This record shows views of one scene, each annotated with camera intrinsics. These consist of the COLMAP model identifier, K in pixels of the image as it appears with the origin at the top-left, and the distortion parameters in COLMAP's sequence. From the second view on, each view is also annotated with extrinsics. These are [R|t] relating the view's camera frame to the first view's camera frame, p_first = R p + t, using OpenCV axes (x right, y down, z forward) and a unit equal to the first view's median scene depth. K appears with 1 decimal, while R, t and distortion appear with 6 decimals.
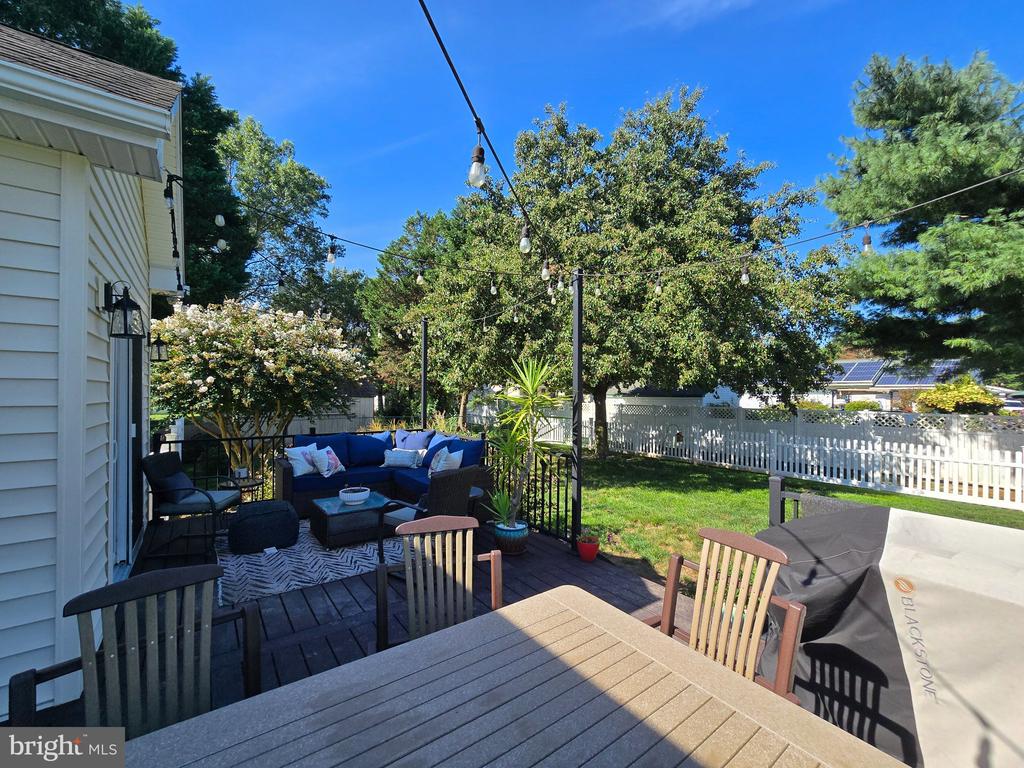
lens RADIAL K [[419.7, 0, 508.4], [0, 419.7, 389.5], [0, 0, 1]] dist [-0.002786, -0.000229]
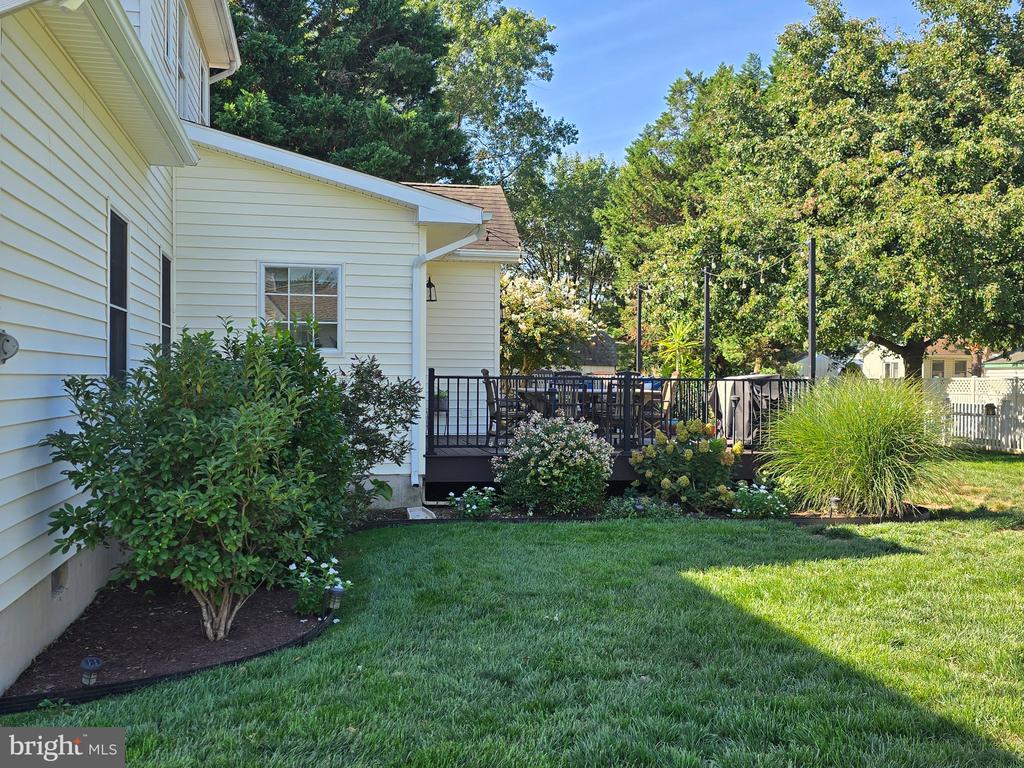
lens RADIAL K [[1021.2, 0, 512.0], [0, 1021.2, 401.8], [0, 0, 1]] dist [0.111136, -0.215568]
pose [[0.906166, 0.011070, -0.422777, 0.541445], [0.001135, 0.999590, 0.028607, 0.060686], [0.422920, -0.026403, 0.905782, -1.383312]]
